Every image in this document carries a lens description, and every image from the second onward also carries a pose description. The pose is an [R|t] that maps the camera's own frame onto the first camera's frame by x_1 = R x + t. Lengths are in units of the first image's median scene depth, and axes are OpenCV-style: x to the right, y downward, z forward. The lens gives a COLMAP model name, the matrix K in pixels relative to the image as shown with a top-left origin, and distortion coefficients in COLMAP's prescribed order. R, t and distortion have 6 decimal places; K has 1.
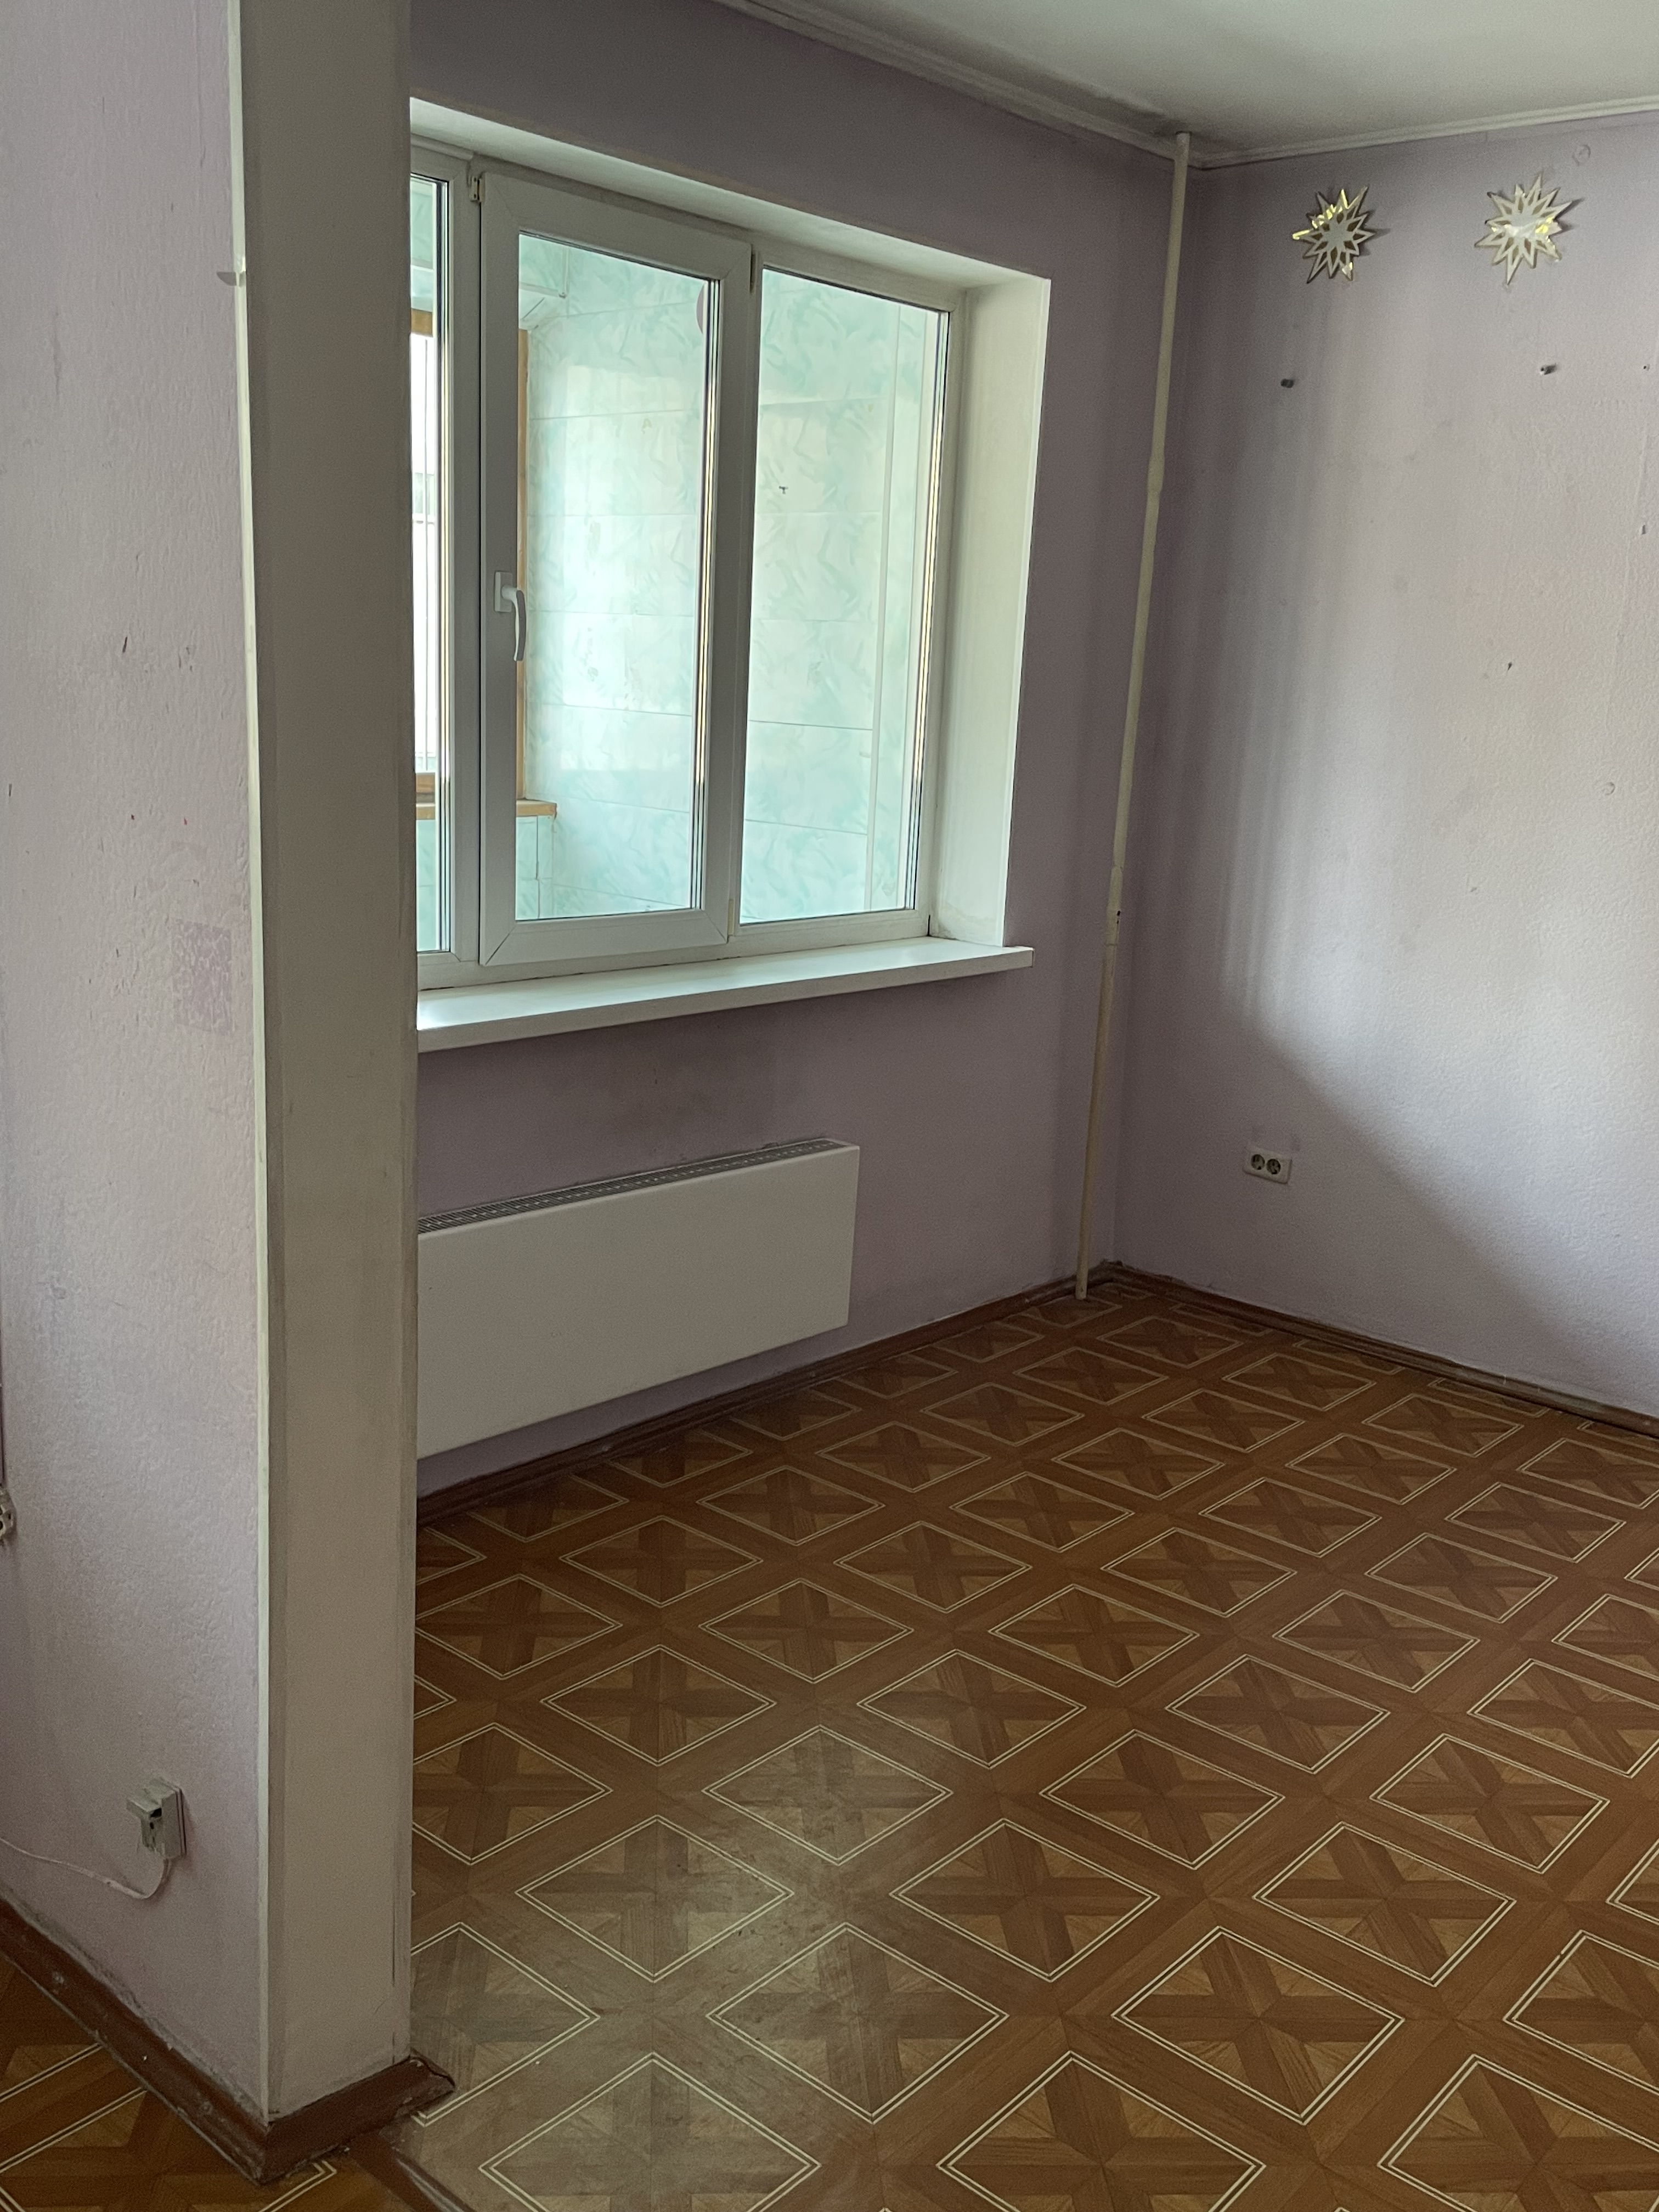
lens RADIAL K [[2037.4, 0, 844.2], [0, 2037.4, 1142.0], [0, 0, 1]] dist [0.060076, 0.000000]
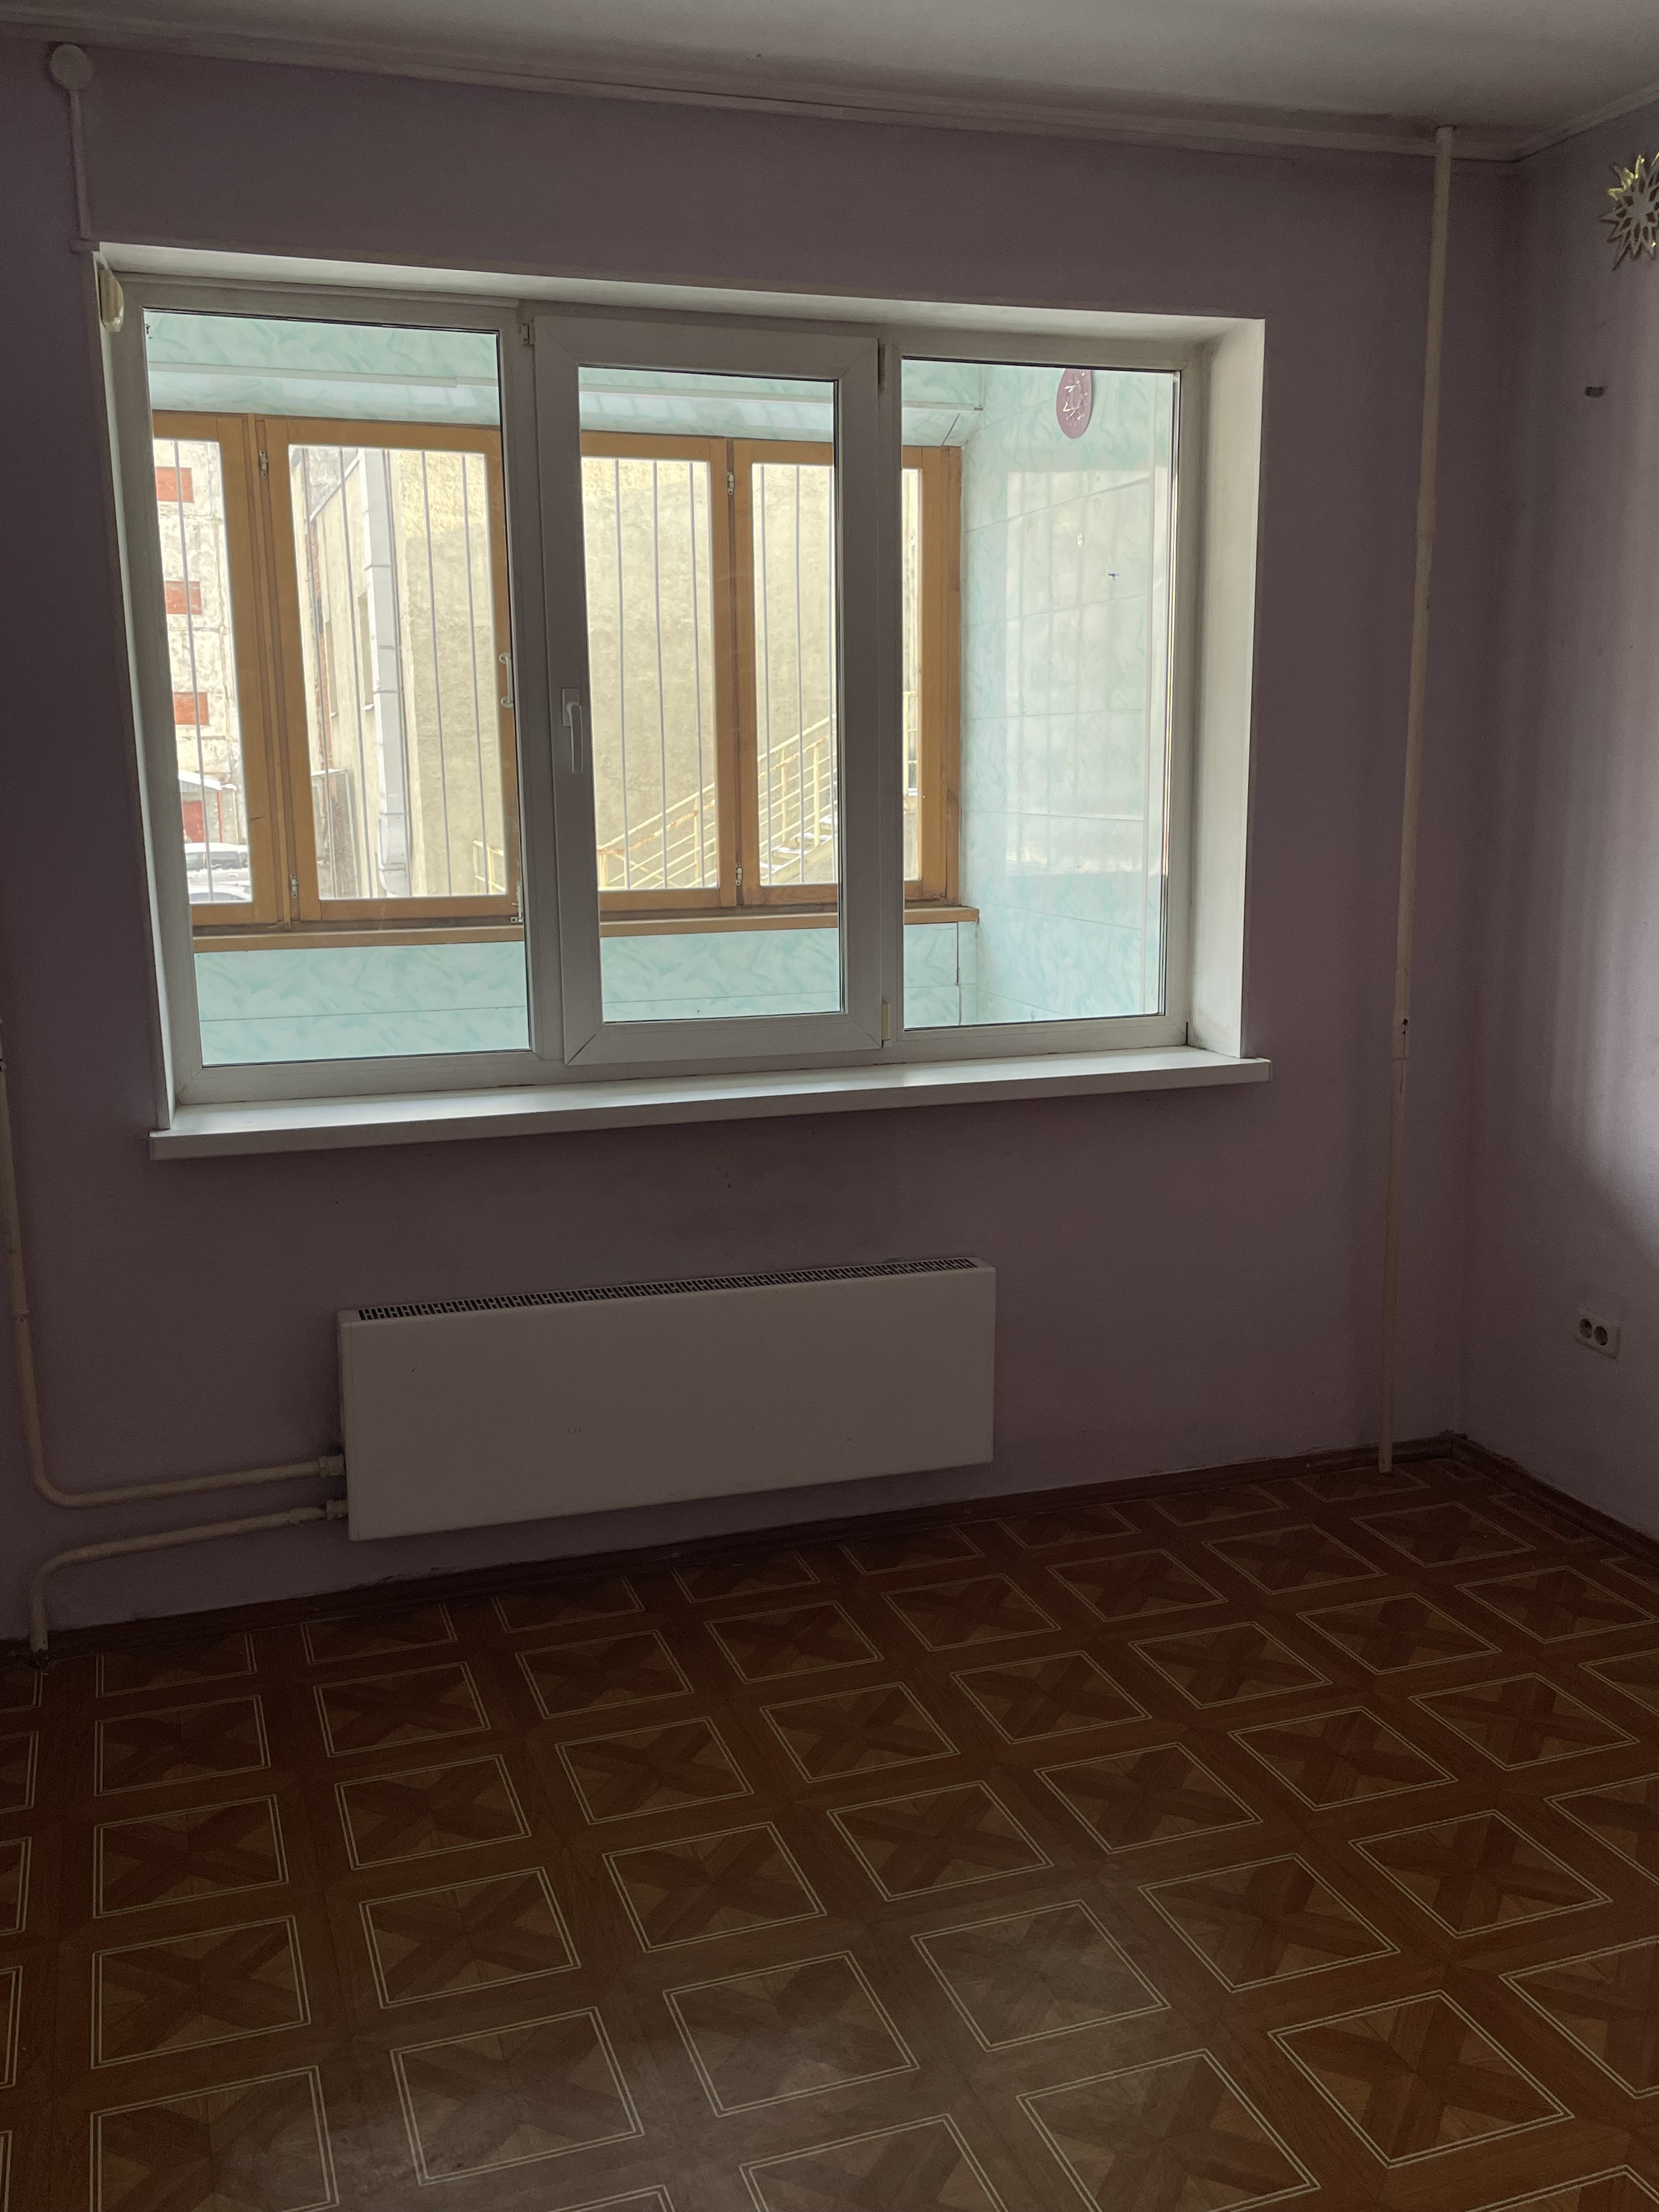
lens RADIAL K [[2037.4, 0, 802.3], [0, 2037.4, 1128.5], [0, 0, 1]] dist [0.060076, 0.000000]
pose [[0.868412, 0.036691, -0.494484, 0.378747], [-0.066186, 0.996912, -0.042266, -0.016290], [0.491406, 0.069432, 0.868159, 0.145098]]
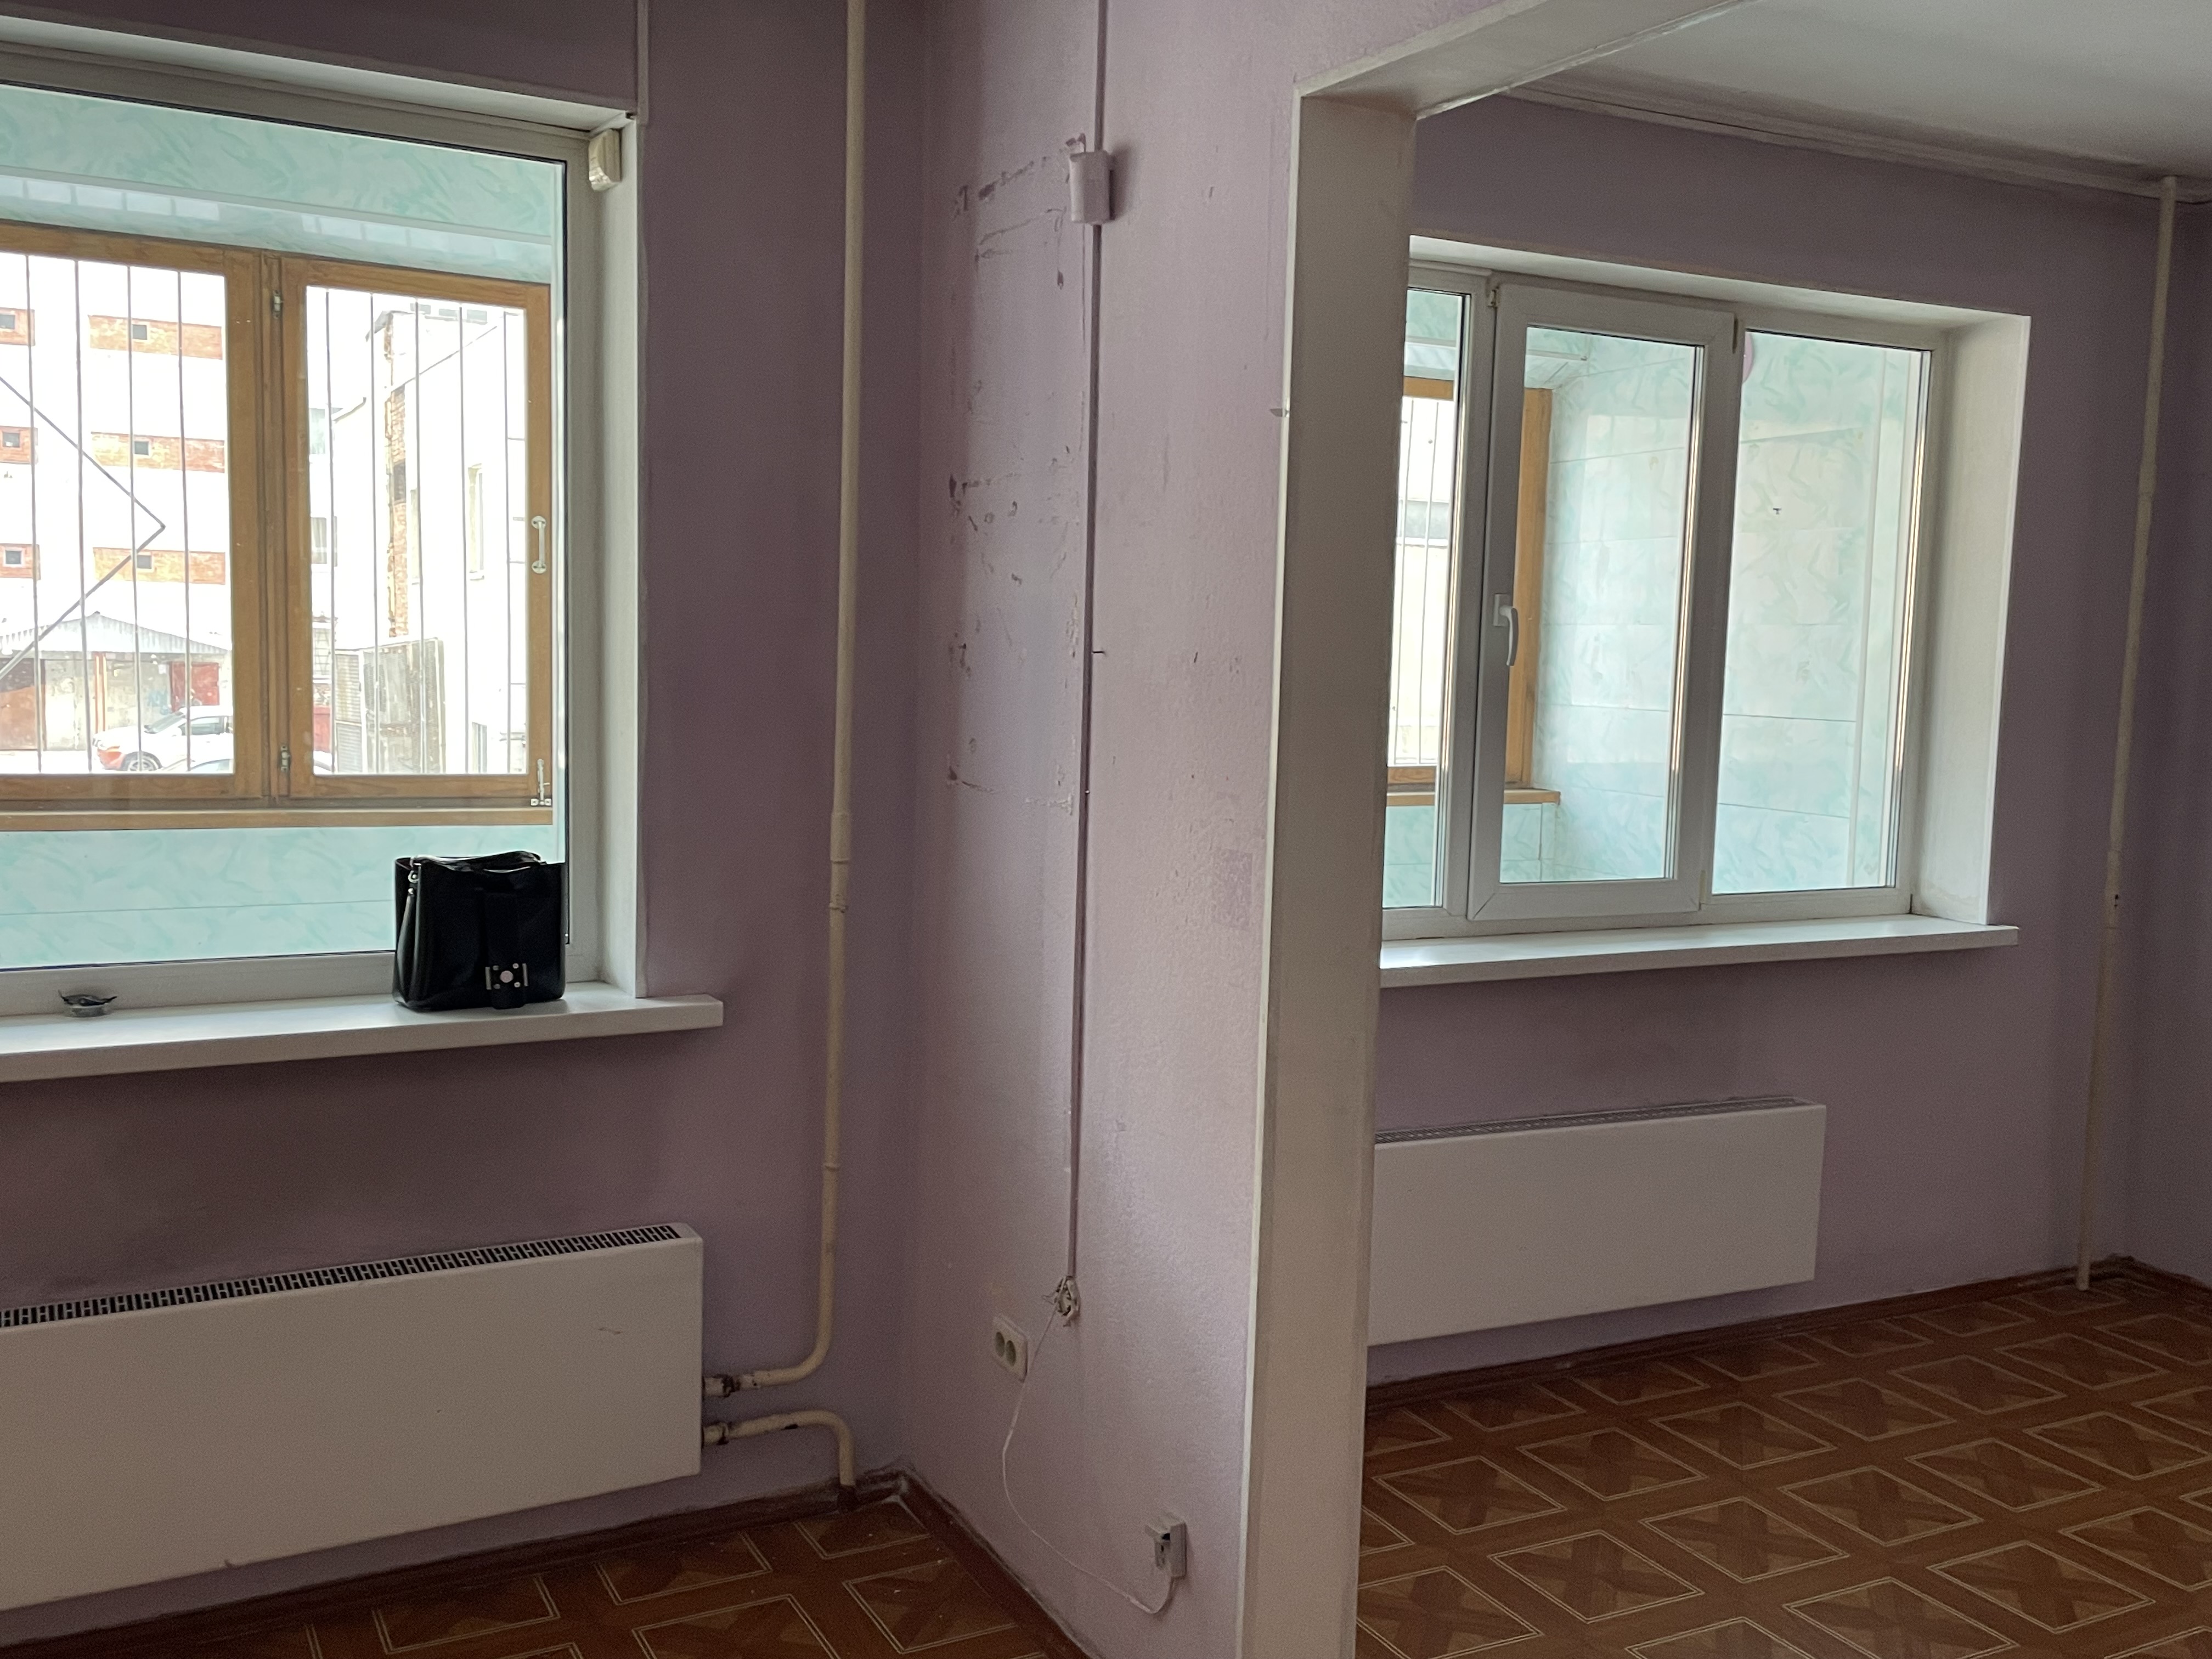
lens RADIAL K [[2037.4, 0, 1142.5], [0, 2037.4, 824.1], [0, 0, 1]] dist [0.060076, 0.000000]
pose [[0.935635, 0.009896, -0.352831, 0.049256], [-0.064925, 0.987376, -0.144474, 0.033961], [0.346947, 0.158082, 0.924466, -0.127698]]
